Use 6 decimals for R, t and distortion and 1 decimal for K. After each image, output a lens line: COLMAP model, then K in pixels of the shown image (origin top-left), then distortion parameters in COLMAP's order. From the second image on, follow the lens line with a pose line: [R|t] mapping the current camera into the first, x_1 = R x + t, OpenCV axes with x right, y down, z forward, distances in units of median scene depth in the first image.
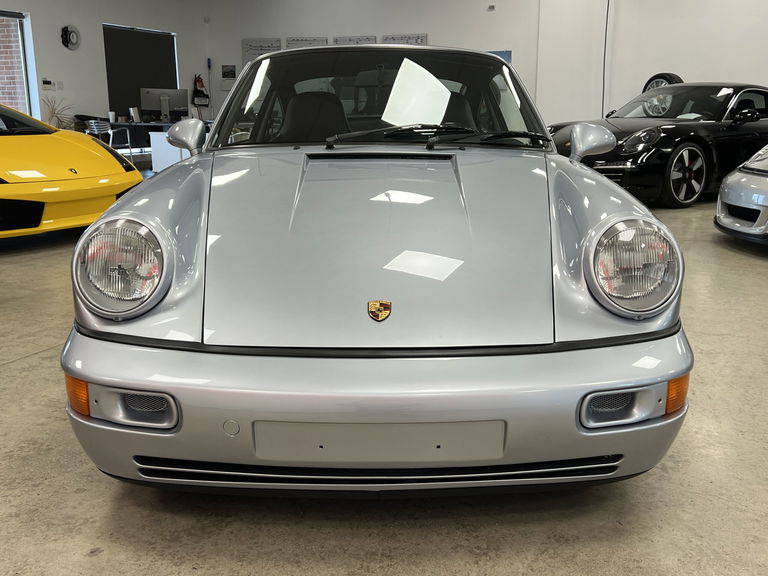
lens RADIAL K [[801.7, 0, 395.6], [0, 801.7, 287.4], [0, 0, 1]] dist [0.014956, -0.006218]
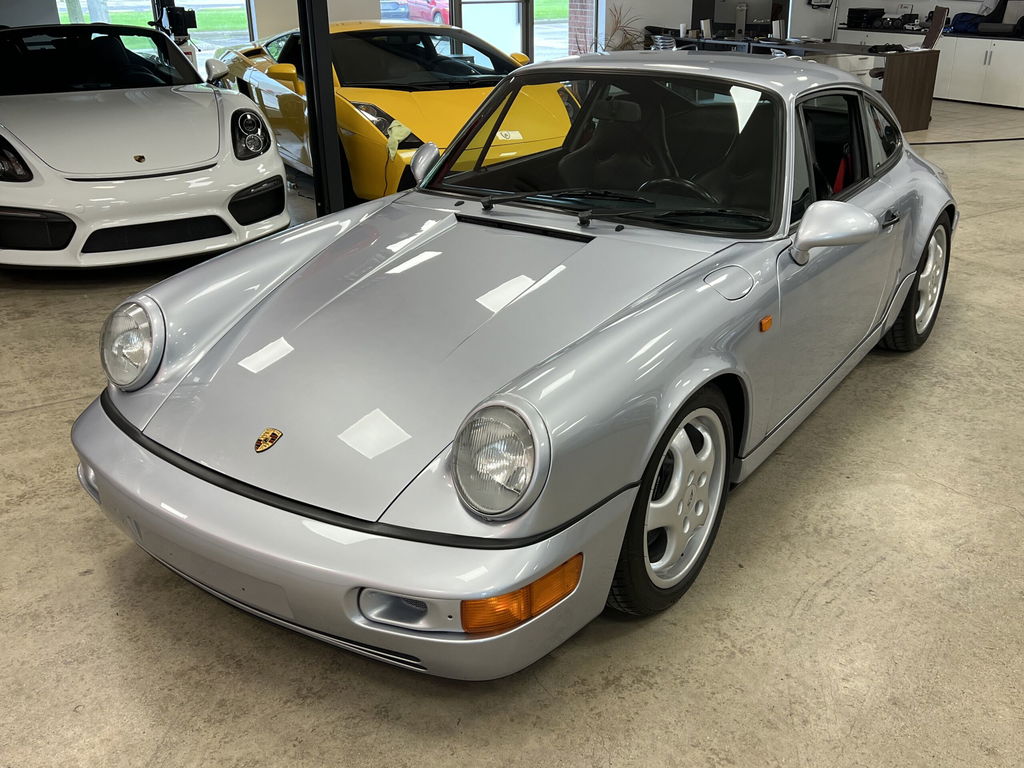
lens RADIAL K [[1001.0, 0, 512.0], [0, 1001.0, 384.0], [0, 0, 1]] dist [0.003084, 0.007728]
pose [[0.802196, 0.217935, -0.555866, 0.162100], [-0.114547, 0.969885, 0.214949, -0.061671], [0.585970, -0.108759, 0.803001, 0.029695]]
